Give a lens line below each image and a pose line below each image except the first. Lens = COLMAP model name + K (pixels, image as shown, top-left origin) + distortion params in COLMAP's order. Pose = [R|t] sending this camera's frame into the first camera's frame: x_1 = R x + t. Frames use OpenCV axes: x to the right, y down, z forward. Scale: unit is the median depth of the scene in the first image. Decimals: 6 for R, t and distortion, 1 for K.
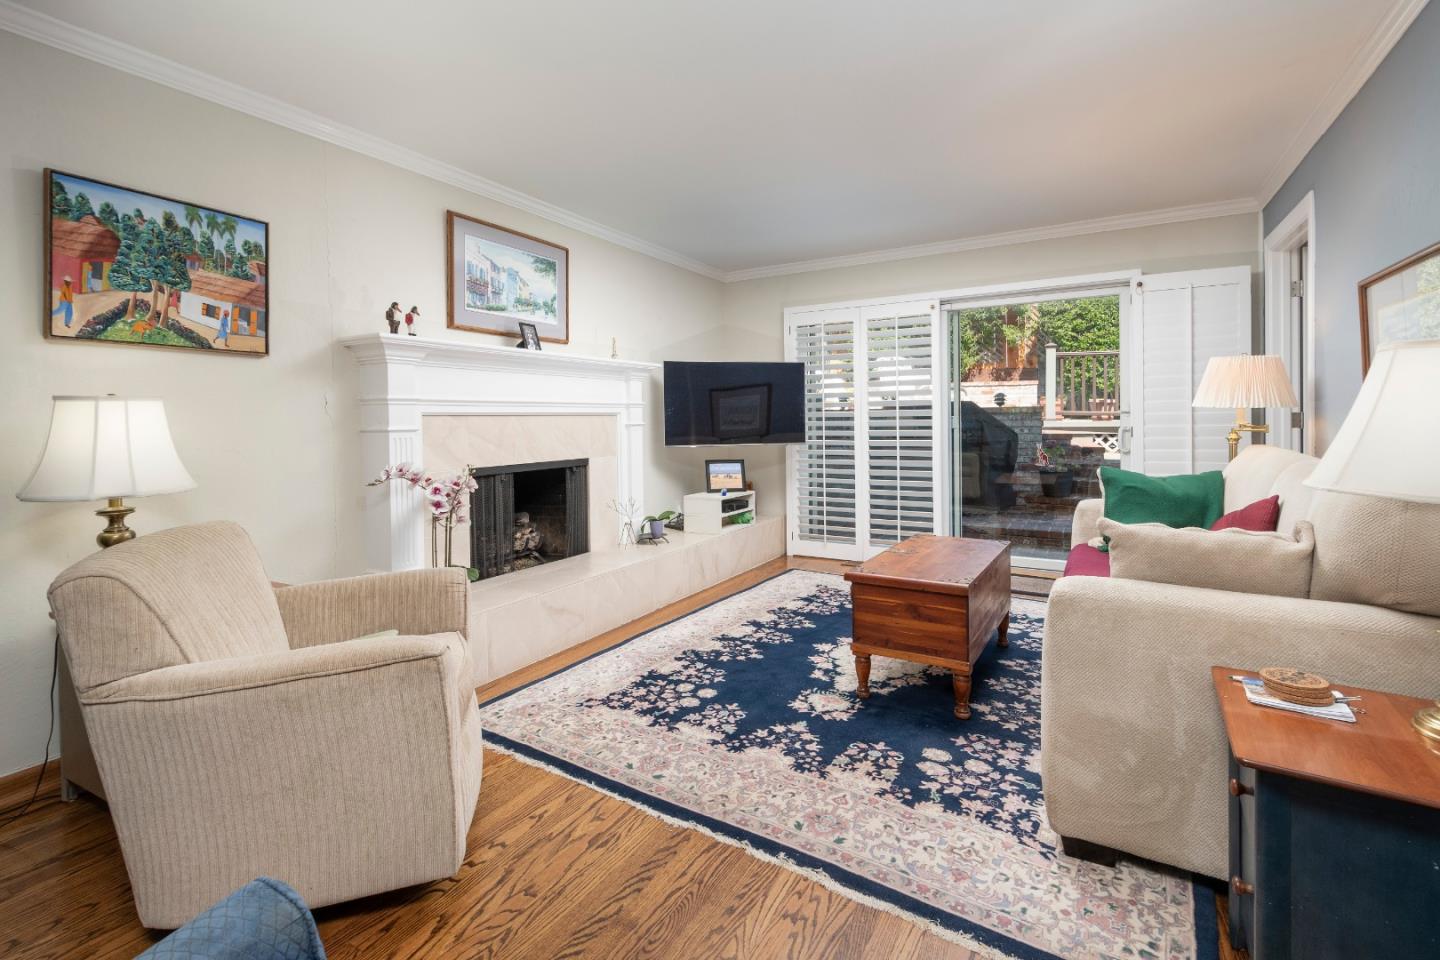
lens RADIAL K [[638.9, 0, 712.7], [0, 638.9, 503.1], [0, 0, 1]] dist [0.010079, -0.000174]
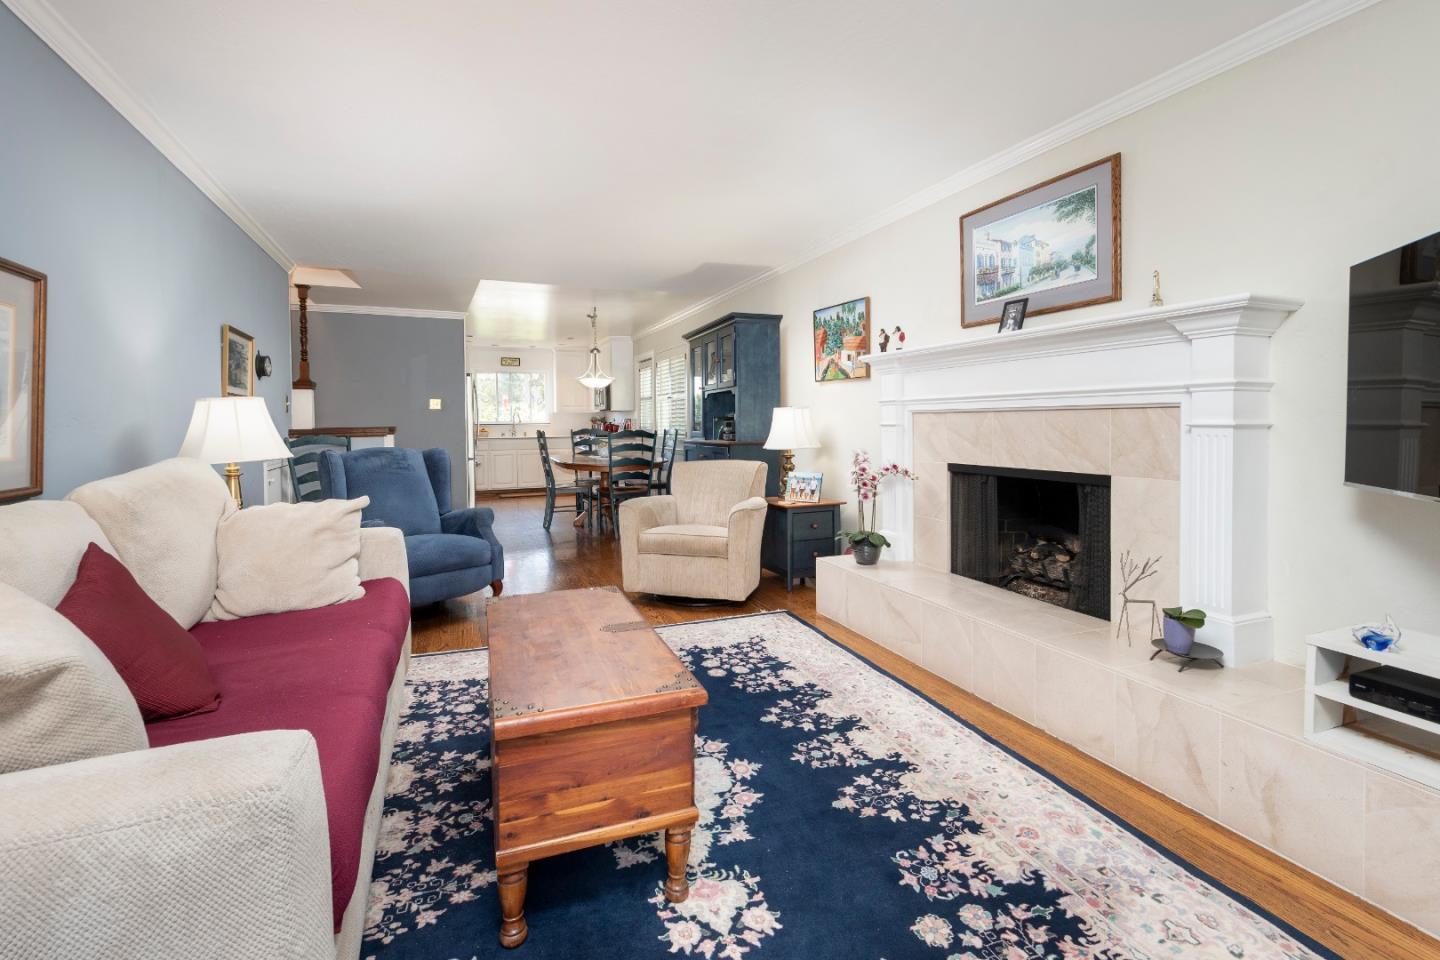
lens RADIAL K [[638.9, 0, 712.7], [0, 638.9, 503.1], [0, 0, 1]] dist [0.010079, -0.000174]
pose [[-0.599090, 0.120297, -0.791593, 0.864655], [-0.089136, 0.972483, 0.215247, -0.227110], [0.795705, 0.199512, -0.571882, 1.643621]]
